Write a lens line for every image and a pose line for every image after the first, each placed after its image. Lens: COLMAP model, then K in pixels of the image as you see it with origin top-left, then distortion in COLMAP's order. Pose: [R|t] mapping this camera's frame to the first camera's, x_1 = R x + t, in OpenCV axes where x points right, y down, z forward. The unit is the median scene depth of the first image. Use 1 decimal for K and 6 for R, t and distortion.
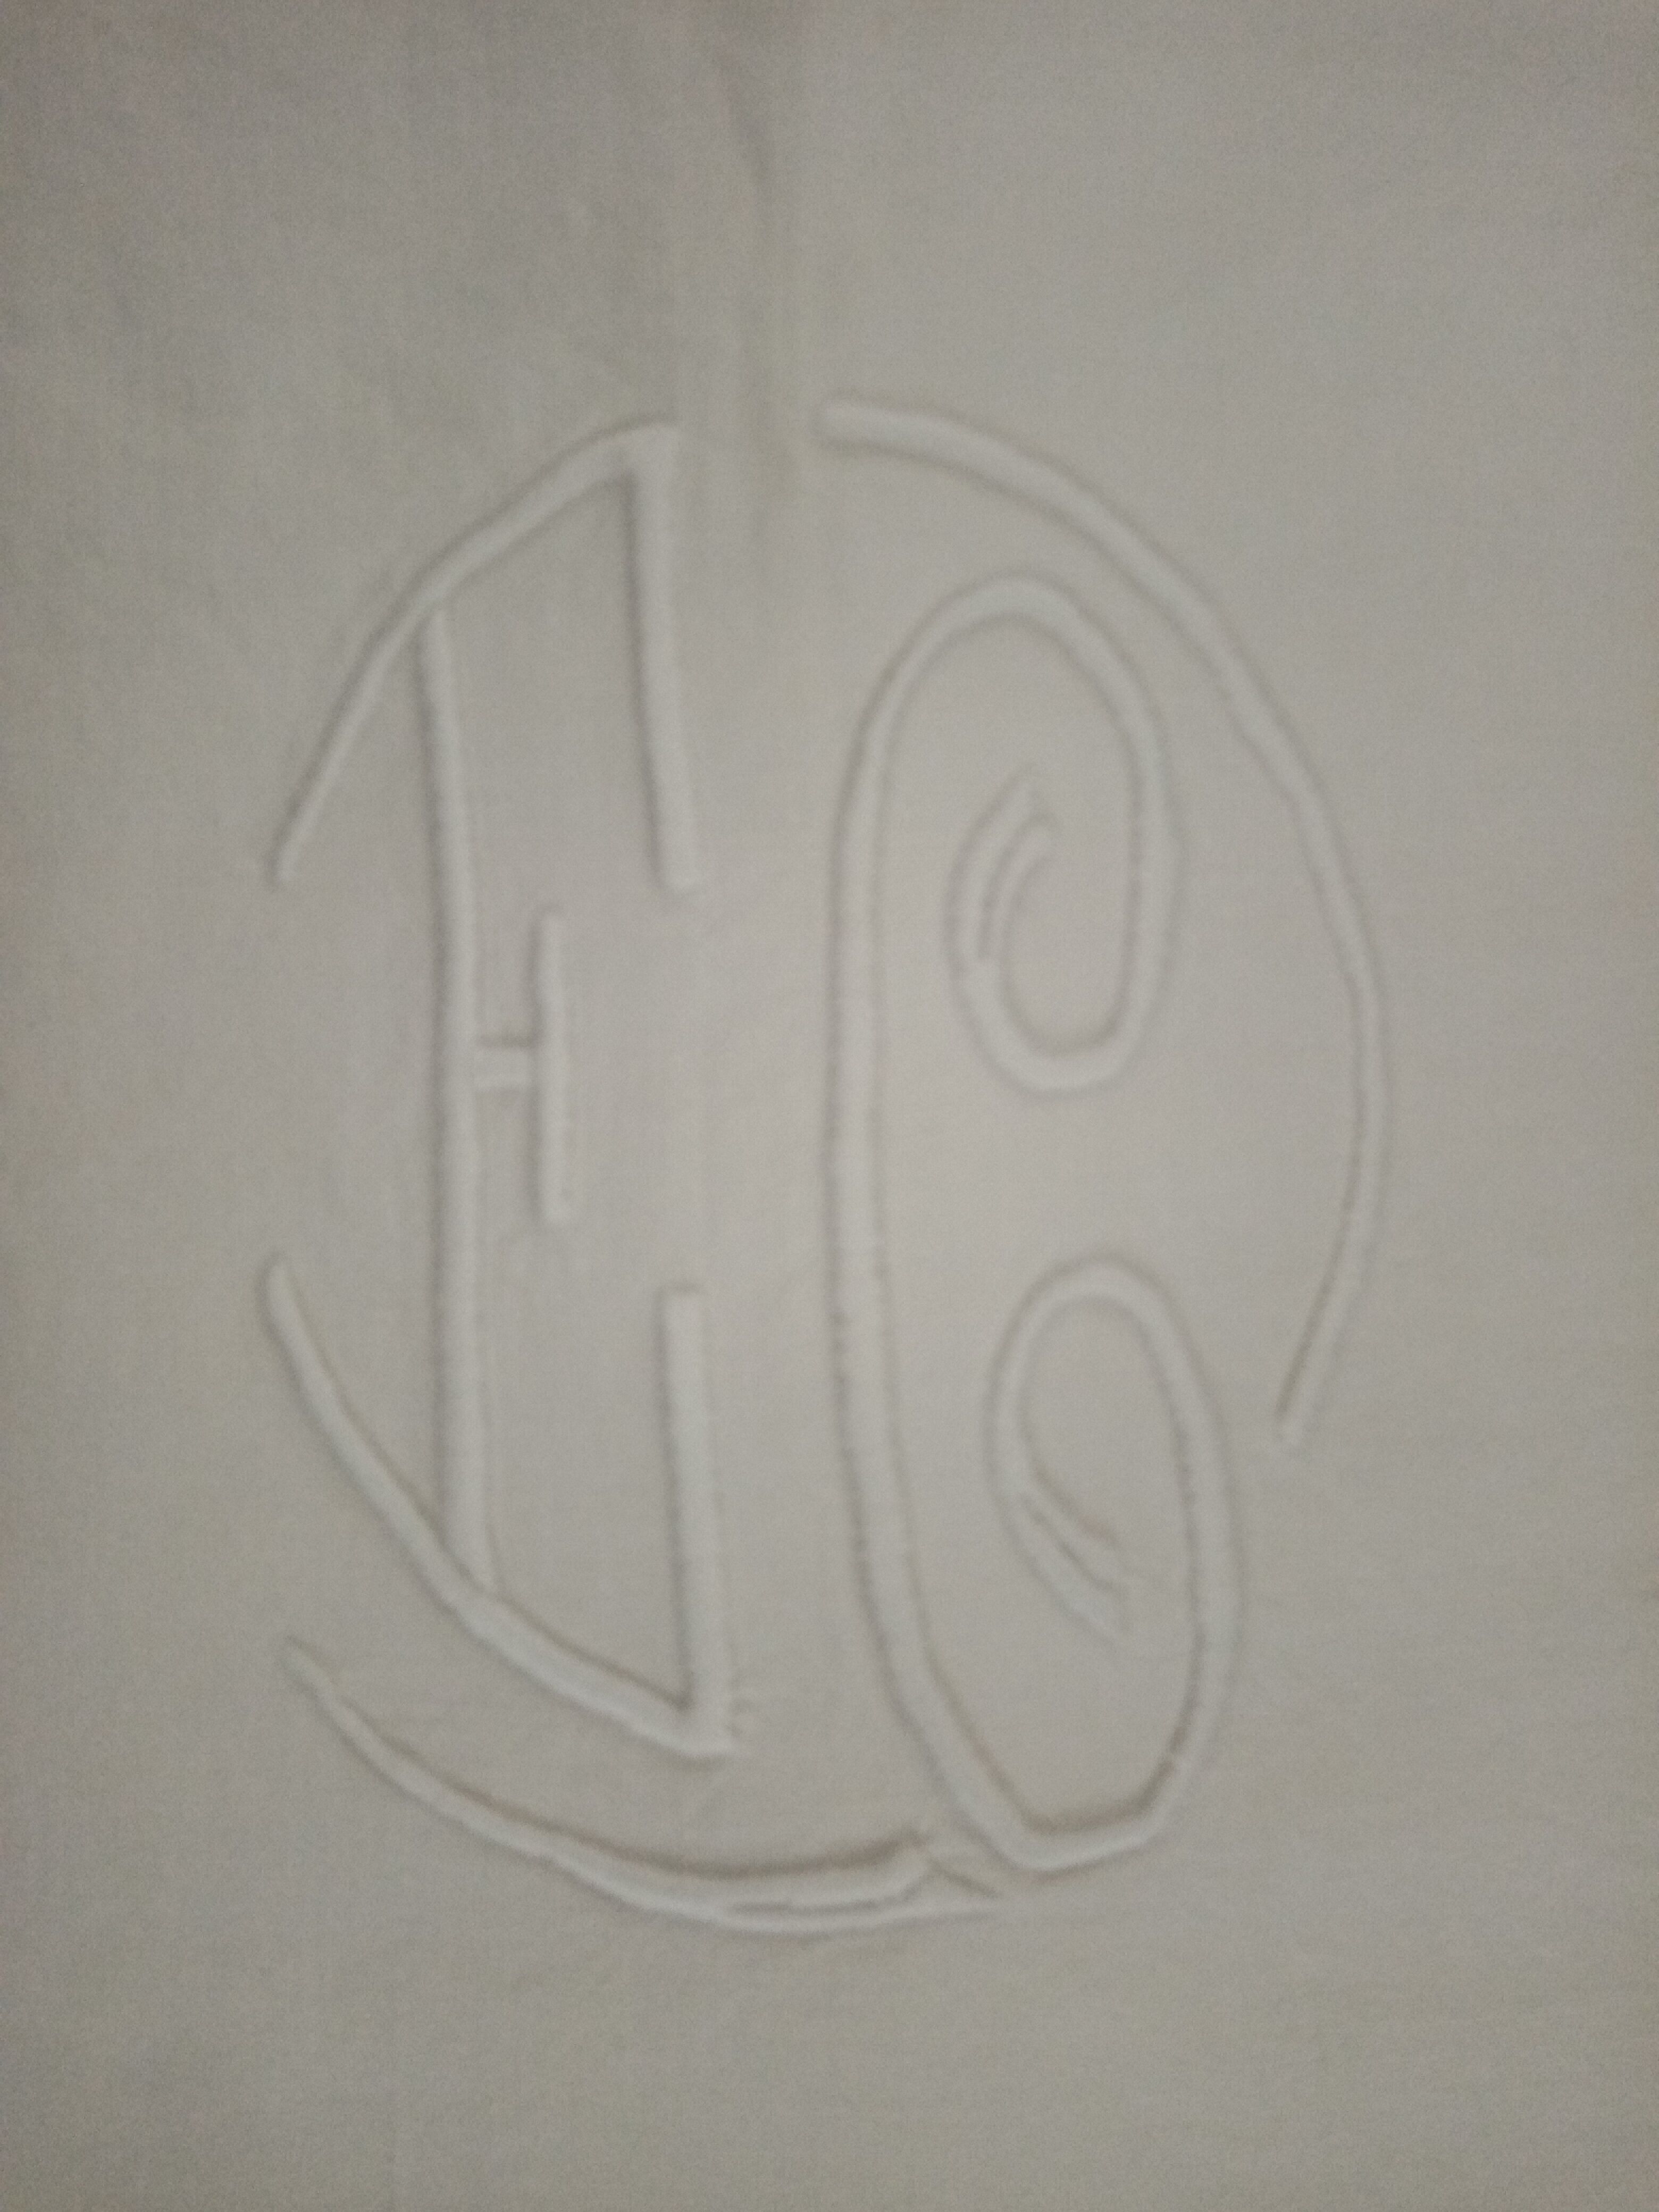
lens RADIAL K [[1859.5, 0, 828.9], [0, 1859.5, 1177.7], [0, 0, 1]] dist [0.116931, -0.195552]
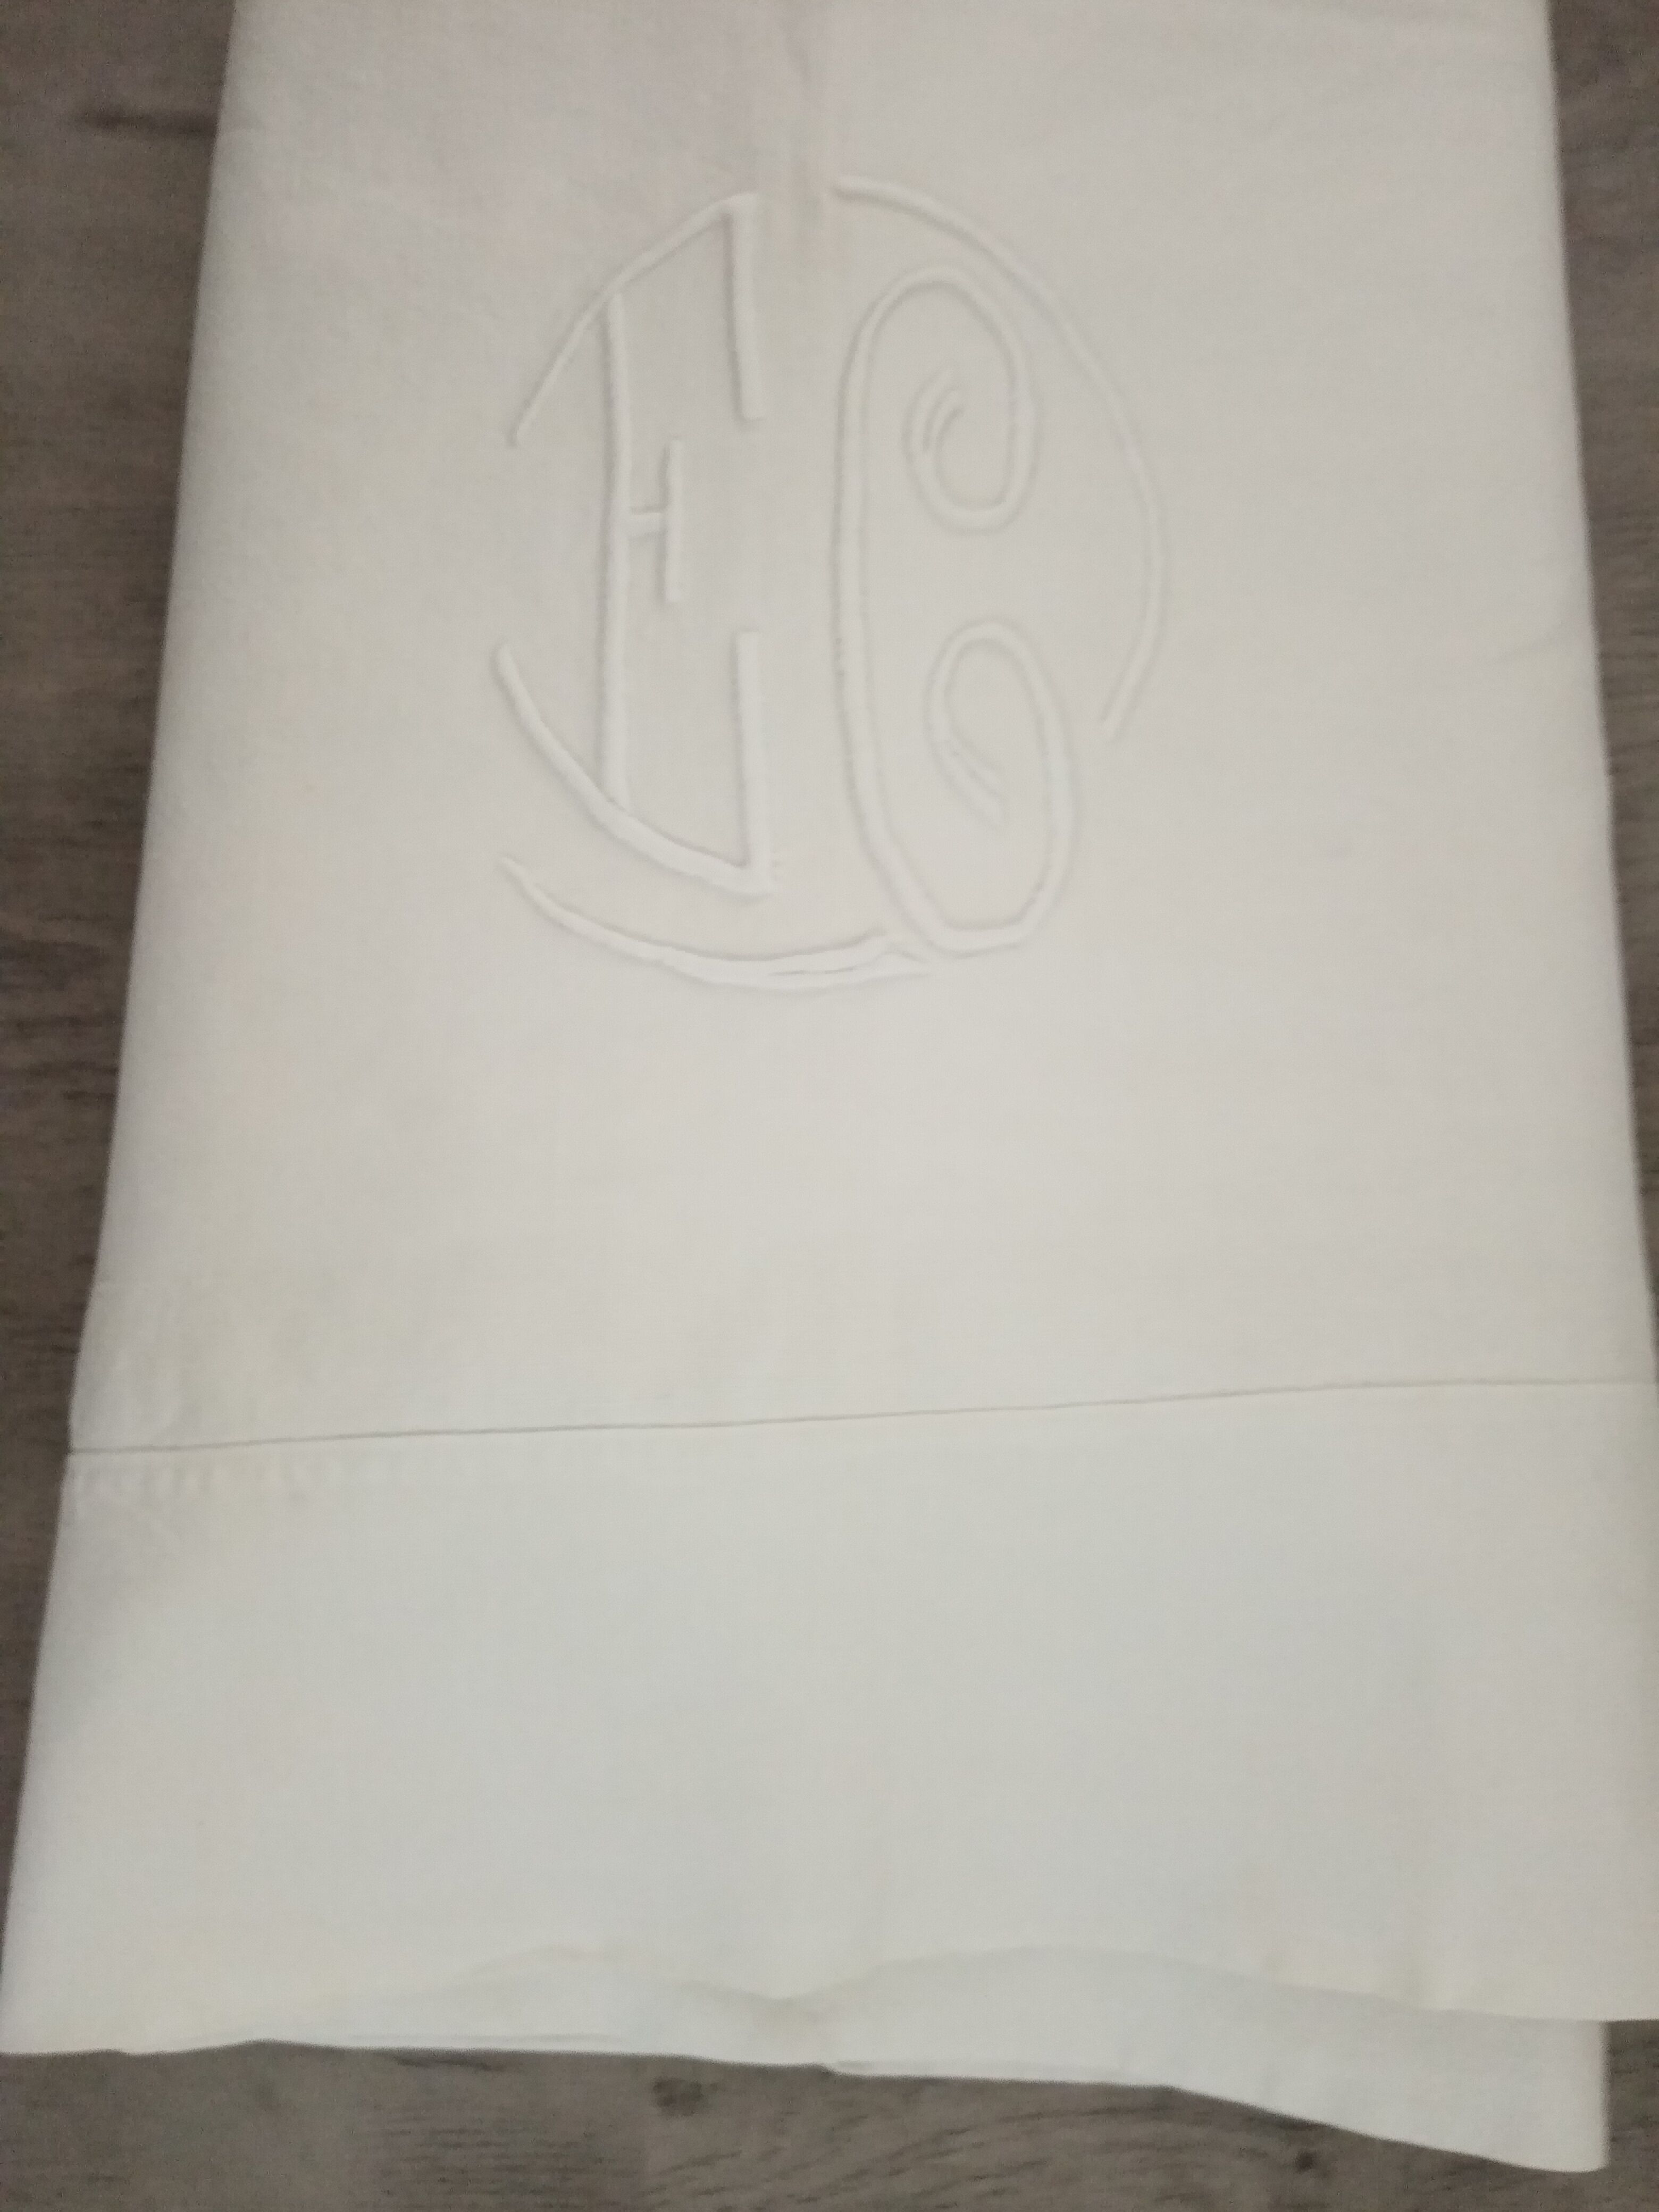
lens RADIAL K [[1859.5, 0, 828.9], [0, 1859.5, 1177.7], [0, 0, 1]] dist [0.116931, -0.195552]
pose [[0.999891, 0.014286, -0.003733, 0.009308], [-0.014755, 0.976572, -0.214684, 0.906188], [0.000579, 0.214716, 0.976676, -0.562688]]
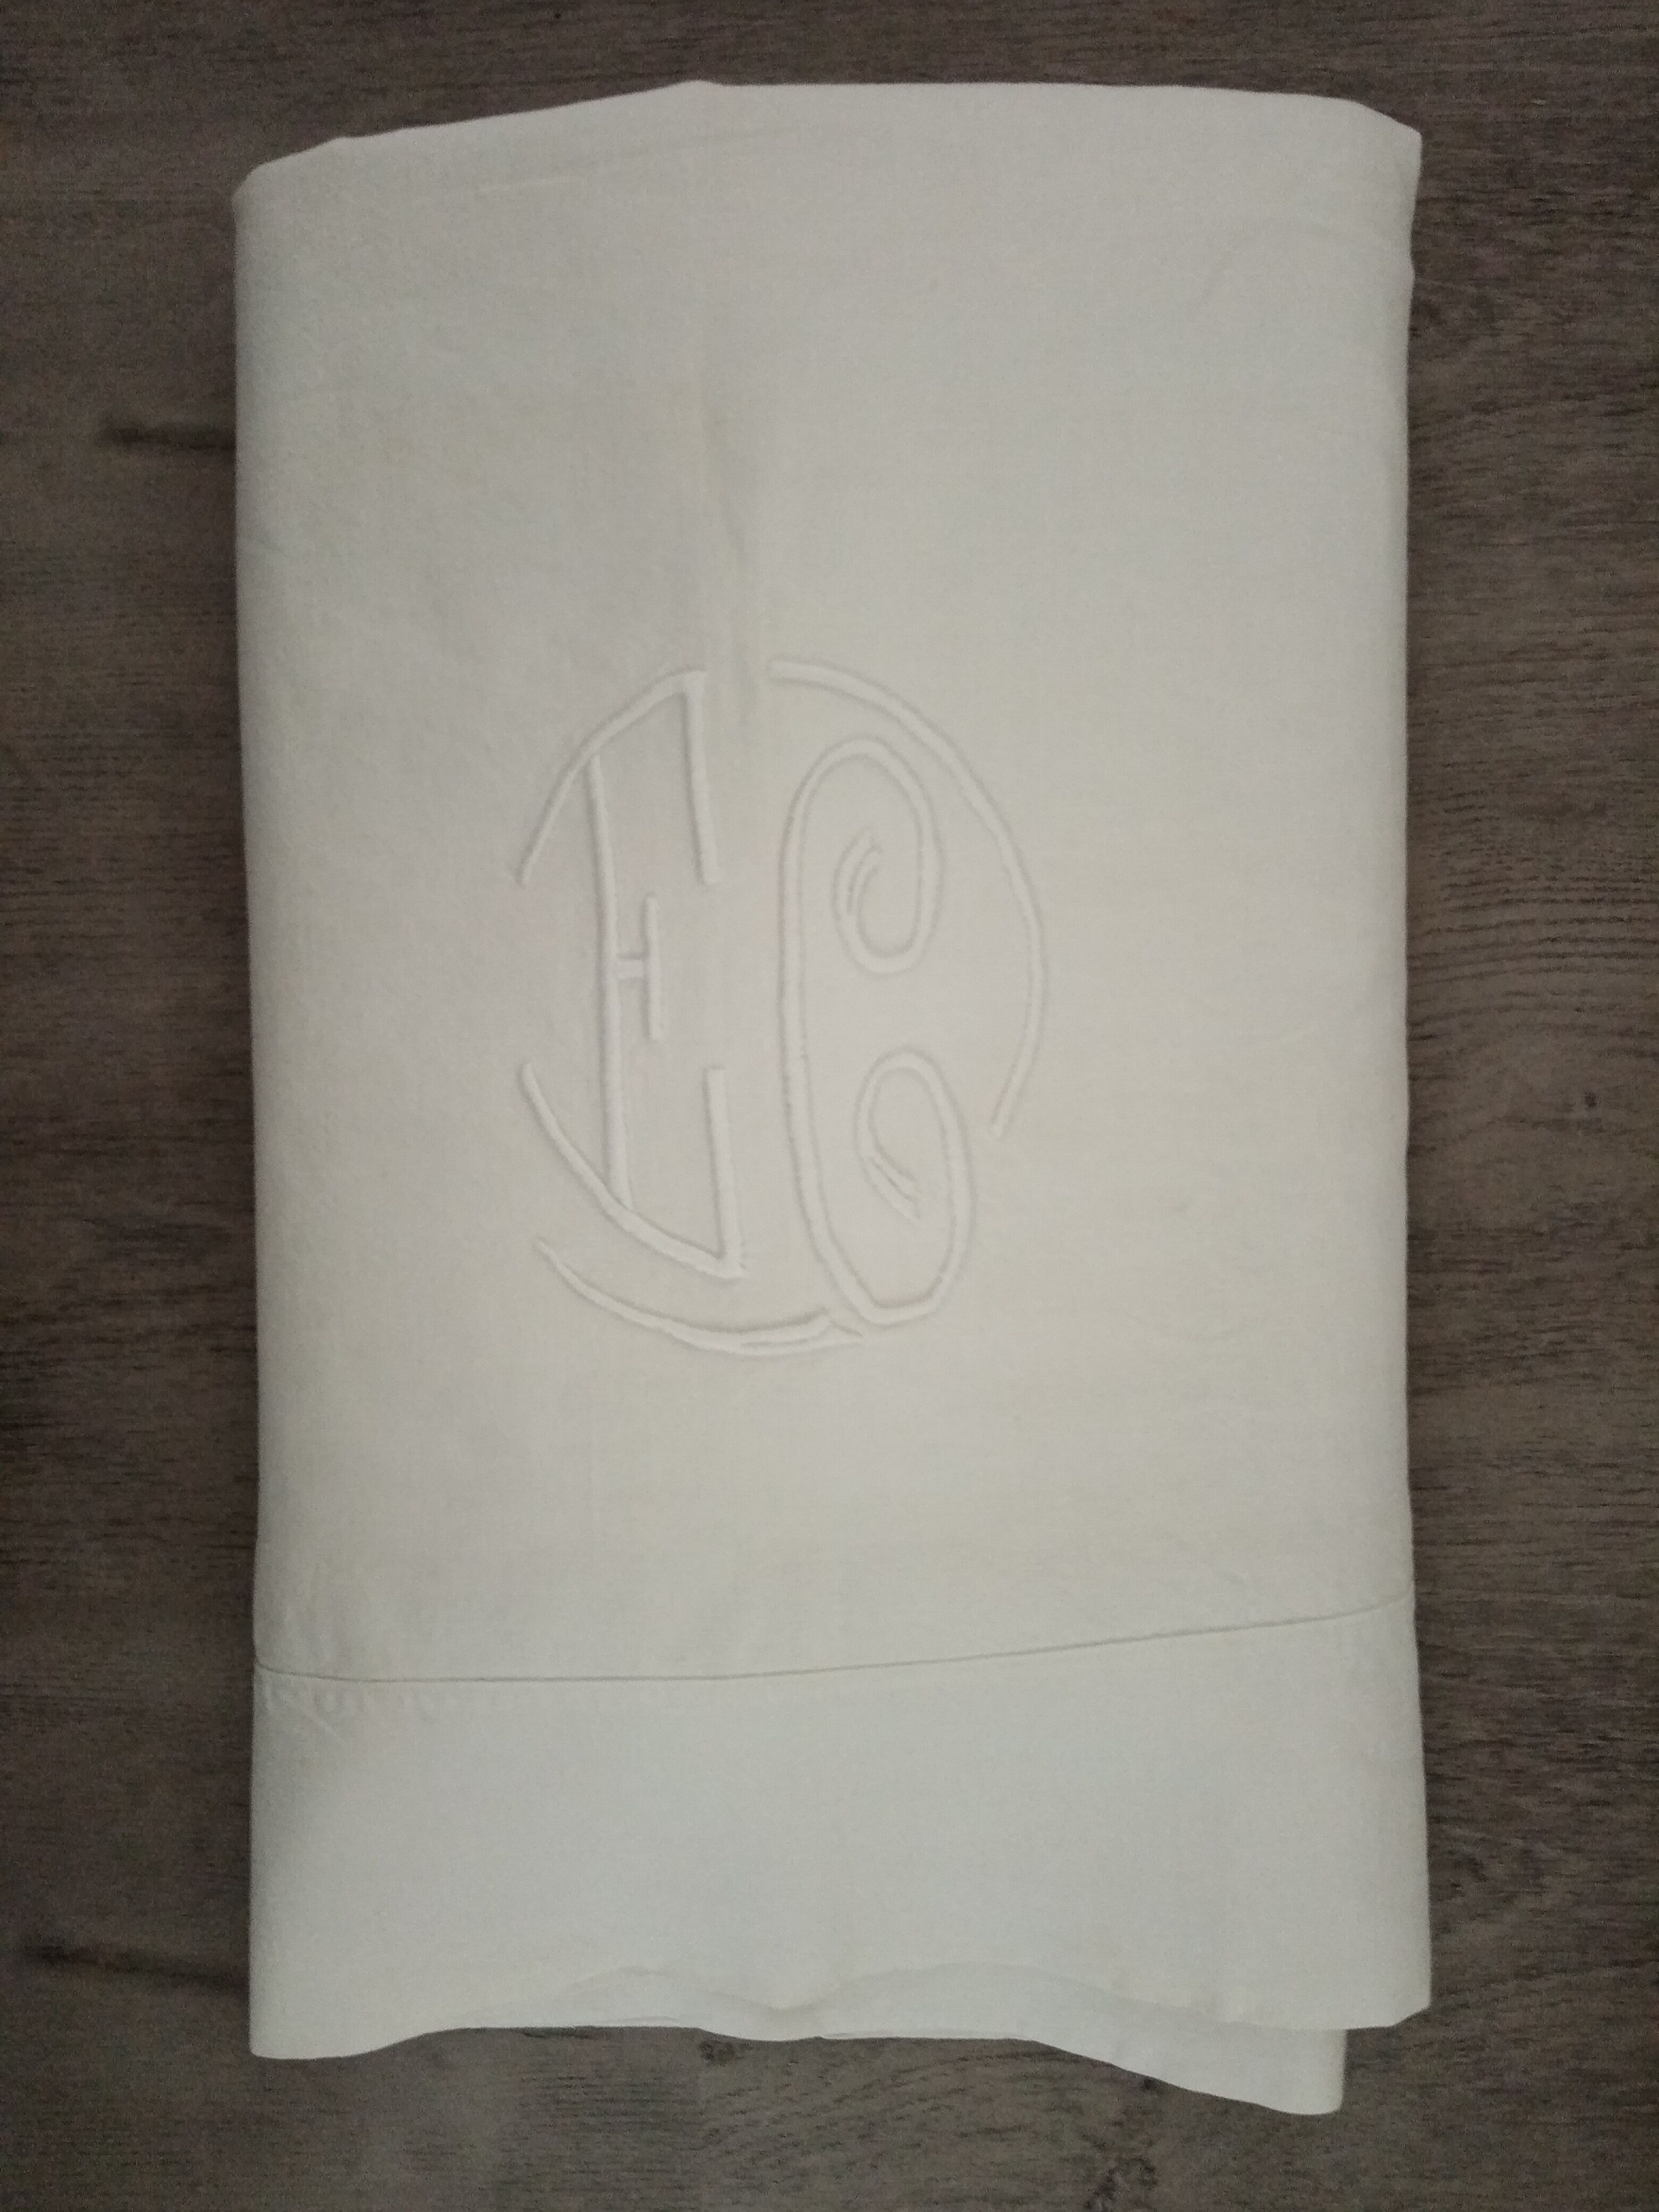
lens RADIAL K [[1859.5, 0, 828.9], [0, 1859.5, 1177.7], [0, 0, 1]] dist [0.116931, -0.195552]
pose [[0.999632, -0.017329, -0.020847, 0.097698], [0.017845, 0.999532, 0.024832, 0.136010], [0.020407, -0.025194, 0.999474, -1.179148]]
